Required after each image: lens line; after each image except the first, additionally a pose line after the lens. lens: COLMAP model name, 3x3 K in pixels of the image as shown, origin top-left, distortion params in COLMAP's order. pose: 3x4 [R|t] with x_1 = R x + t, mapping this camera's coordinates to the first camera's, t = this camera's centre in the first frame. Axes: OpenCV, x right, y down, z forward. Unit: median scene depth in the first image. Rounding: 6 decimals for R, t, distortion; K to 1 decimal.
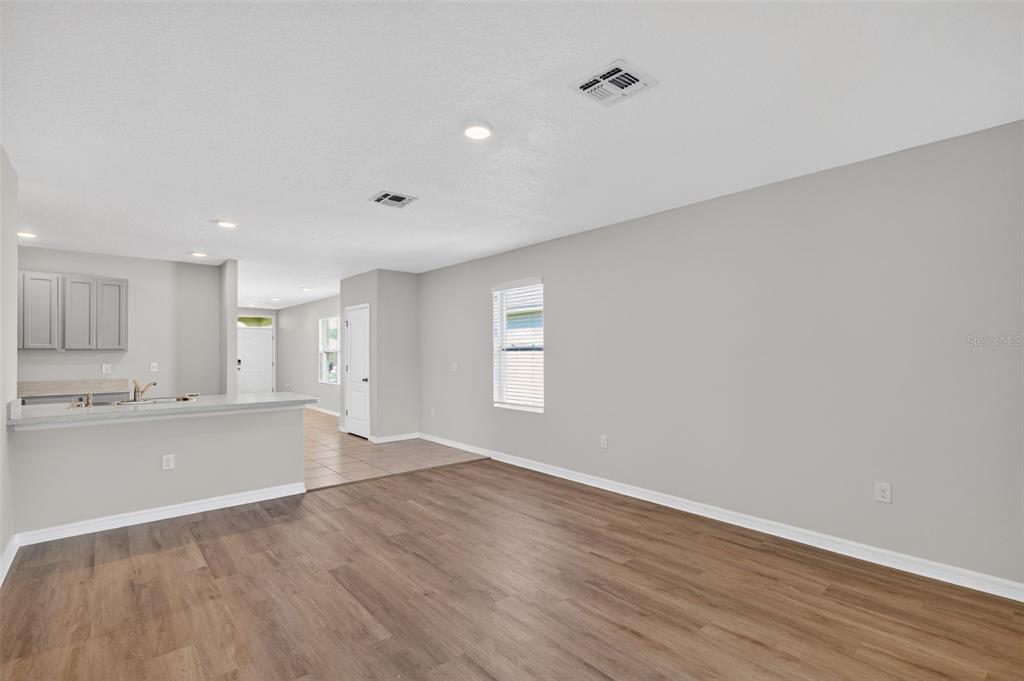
lens RADIAL K [[465.9, 0, 505.4], [0, 465.9, 355.5], [0, 0, 1]] dist [0.002963, 0.000751]
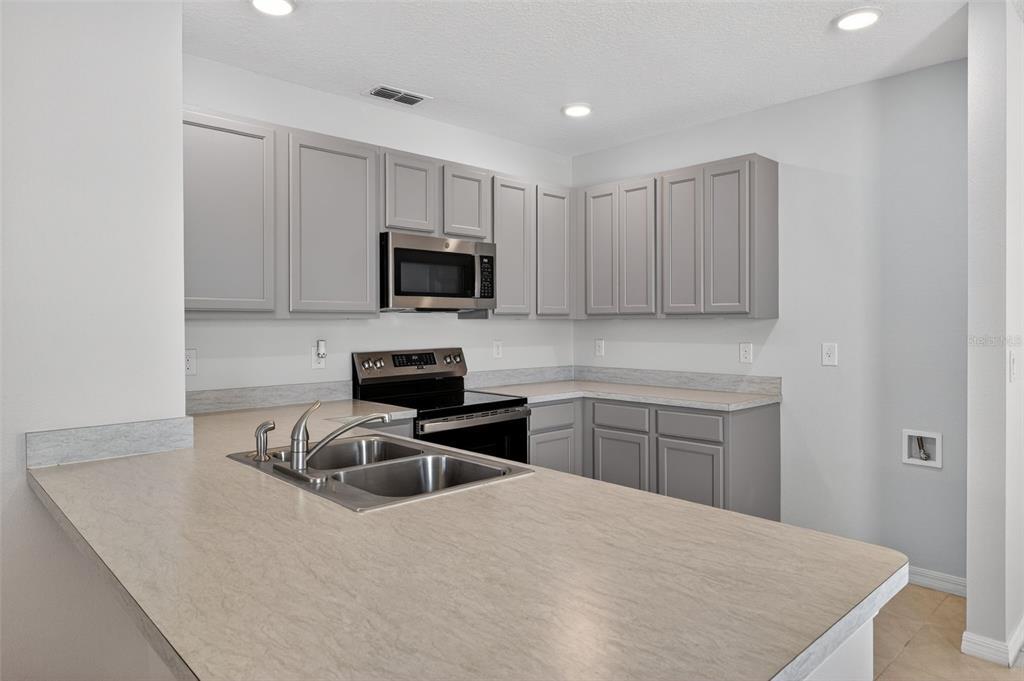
lens RADIAL K [[635.8, 0, 507.8], [0, 635.8, 332.4], [0, 0, 1]] dist [-0.008735, 0.001230]
pose [[0.043690, 0.011664, -0.998977, -0.386992], [0.000696, 0.999931, 0.011705, -0.001313], [0.999045, -0.001206, 0.043678, 1.306295]]
